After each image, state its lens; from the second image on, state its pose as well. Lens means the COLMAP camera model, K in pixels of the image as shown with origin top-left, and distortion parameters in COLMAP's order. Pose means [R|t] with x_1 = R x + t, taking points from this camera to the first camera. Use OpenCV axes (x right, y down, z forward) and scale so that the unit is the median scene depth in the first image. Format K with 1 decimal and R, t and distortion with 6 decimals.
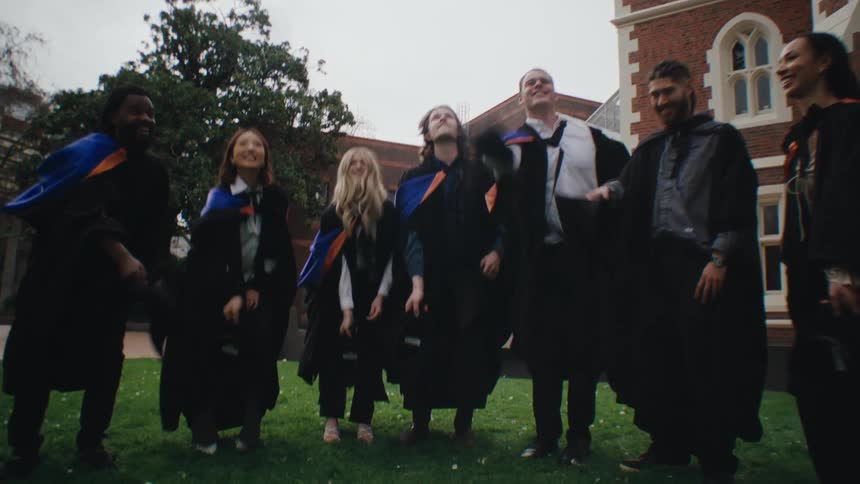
lens RADIAL K [[715.7, 0, 430.0], [0, 715.7, 242.0], [0, 0, 1]] dist [-0.234681, 0.317515]
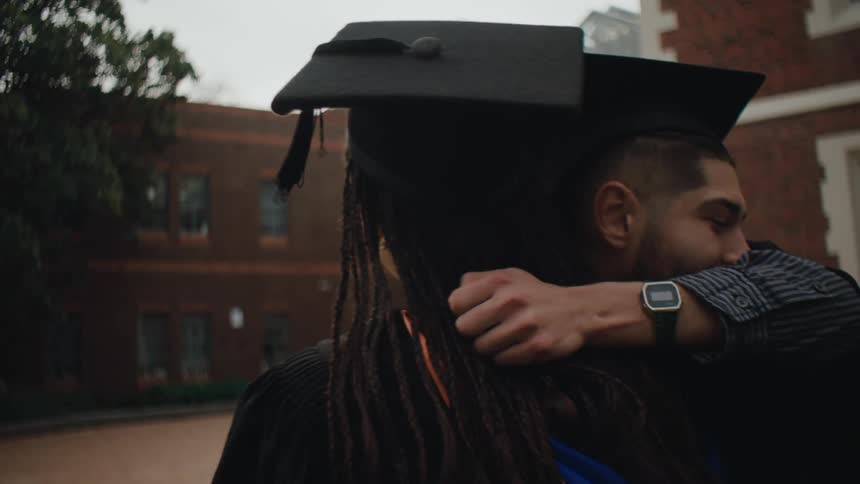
lens RADIAL K [[883.3, 0, 430.0], [0, 883.3, 242.0], [0, 0, 1]] dist [-0.191285, 0.311523]
pose [[0.991575, -0.062122, 0.113663, 0.003889], [0.062321, 0.998055, 0.001806, -0.005450], [-0.113554, 0.005293, 0.993518, 0.181892]]
